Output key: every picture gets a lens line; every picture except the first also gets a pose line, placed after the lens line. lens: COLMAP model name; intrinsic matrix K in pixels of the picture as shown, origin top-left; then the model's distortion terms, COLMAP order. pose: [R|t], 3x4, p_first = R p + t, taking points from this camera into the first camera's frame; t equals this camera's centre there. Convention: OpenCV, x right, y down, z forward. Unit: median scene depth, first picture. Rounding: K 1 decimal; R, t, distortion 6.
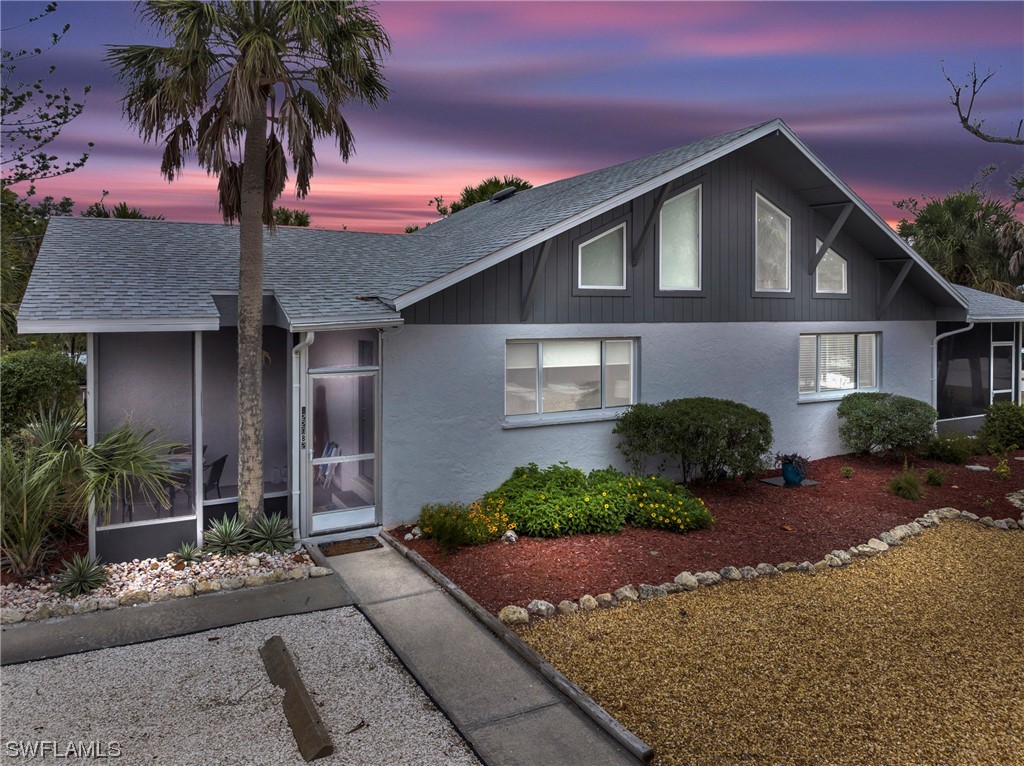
lens RADIAL K [[727.0, 0, 511.5], [0, 727.0, 325.9], [0, 0, 1]] dist [-0.030700, 0.000868]
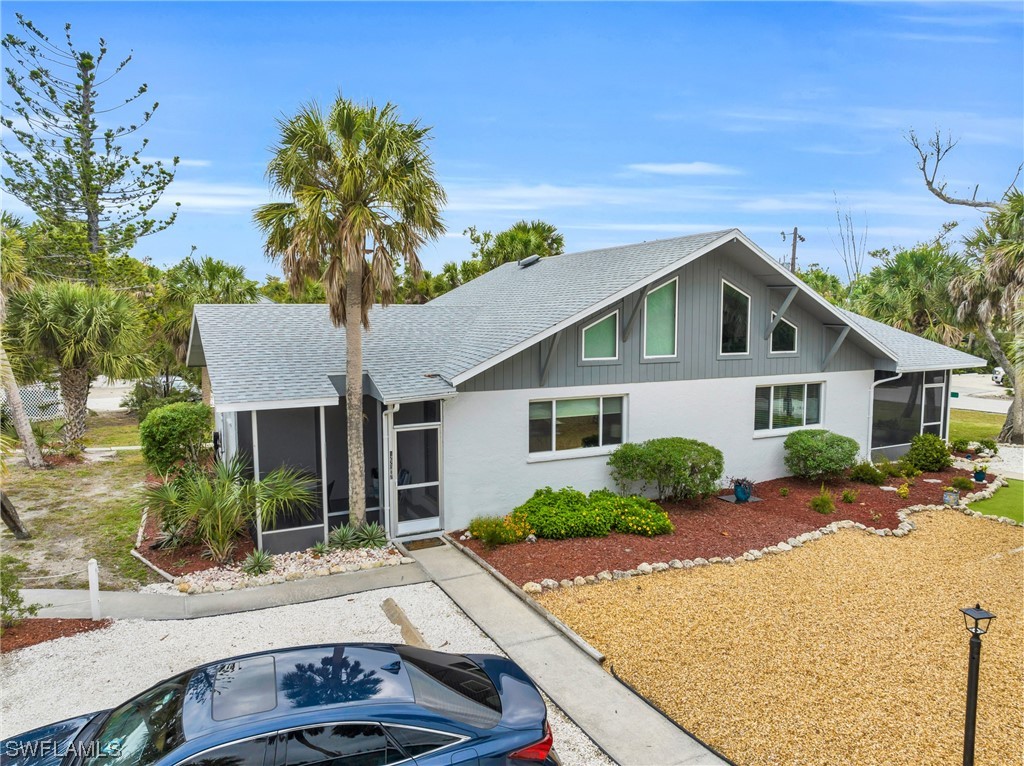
lens RADIAL K [[739.2, 0, 512.0], [0, 739.2, 383.0], [0, 0, 1]] dist [-0.036249, 0.004393]
pose [[0.999140, -0.000824, -0.041459, 0.020937], [0.004515, 0.996021, 0.089004, -0.159484], [0.041221, -0.089114, 0.995168, -0.471948]]
